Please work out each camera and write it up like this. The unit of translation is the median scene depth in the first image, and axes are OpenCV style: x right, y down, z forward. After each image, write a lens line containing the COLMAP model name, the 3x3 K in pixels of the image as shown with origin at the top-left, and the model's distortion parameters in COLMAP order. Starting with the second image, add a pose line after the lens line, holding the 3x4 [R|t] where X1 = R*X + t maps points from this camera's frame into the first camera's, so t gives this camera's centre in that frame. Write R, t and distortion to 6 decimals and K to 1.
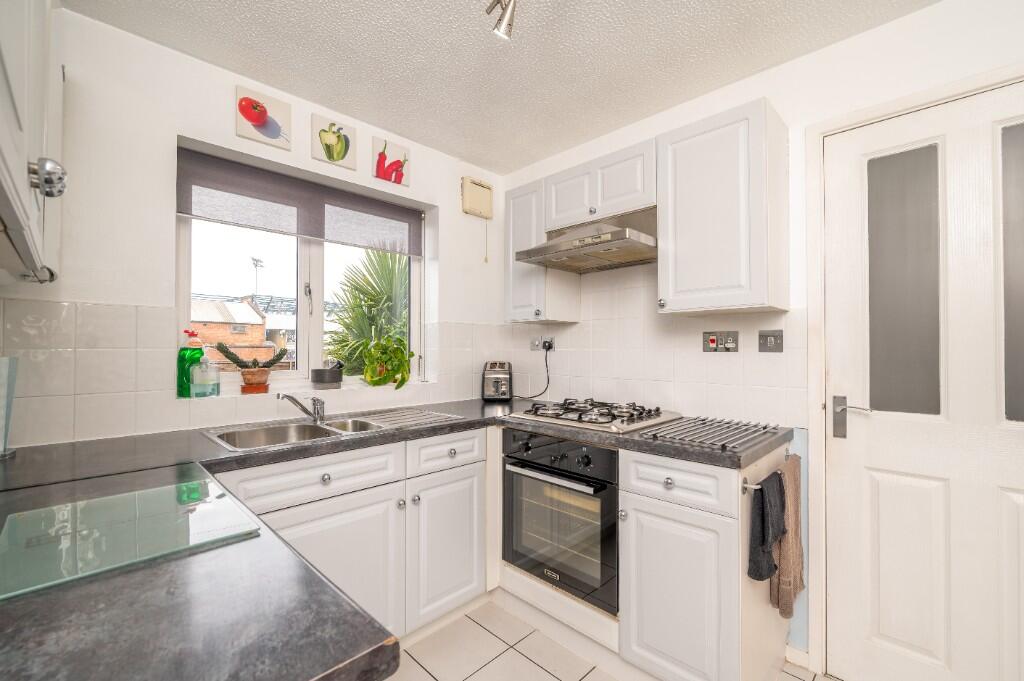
lens RADIAL K [[428.8, 0, 512.0], [0, 428.8, 340.5], [0, 0, 1]] dist [0.000244, -0.000061]
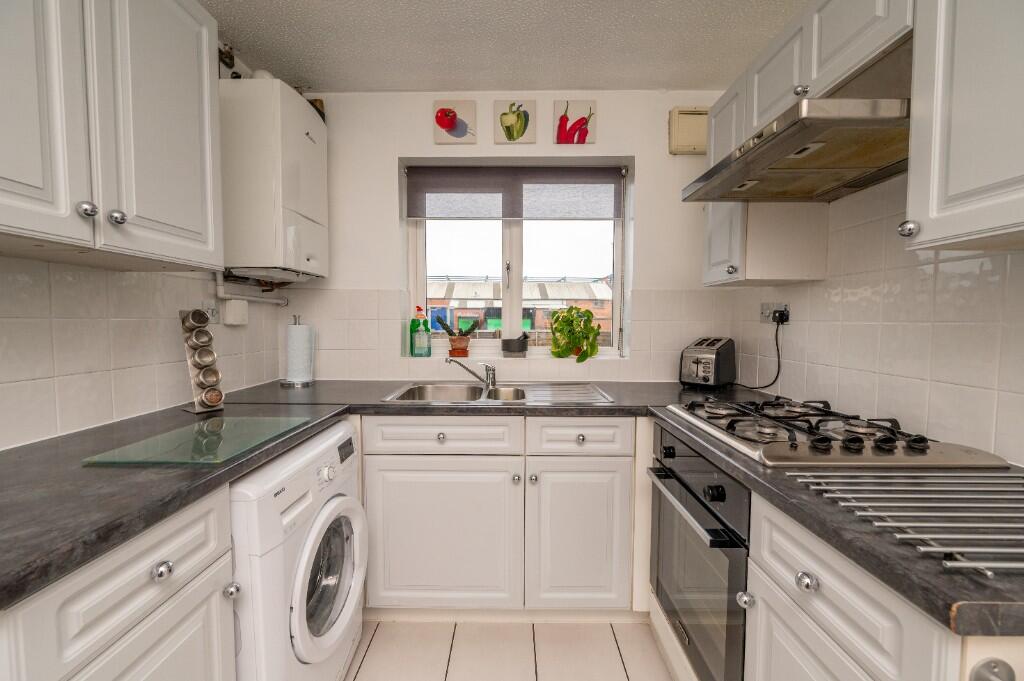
lens RADIAL K [[406.4, 0, 511.6], [0, 406.4, 338.1], [0, 0, 1]] dist [-0.000749, -0.000235]
pose [[0.702762, 0.033480, -0.710637, 0.299354], [0.010318, 0.998307, 0.057236, 0.005256], [0.711350, -0.047556, 0.701227, 0.279258]]
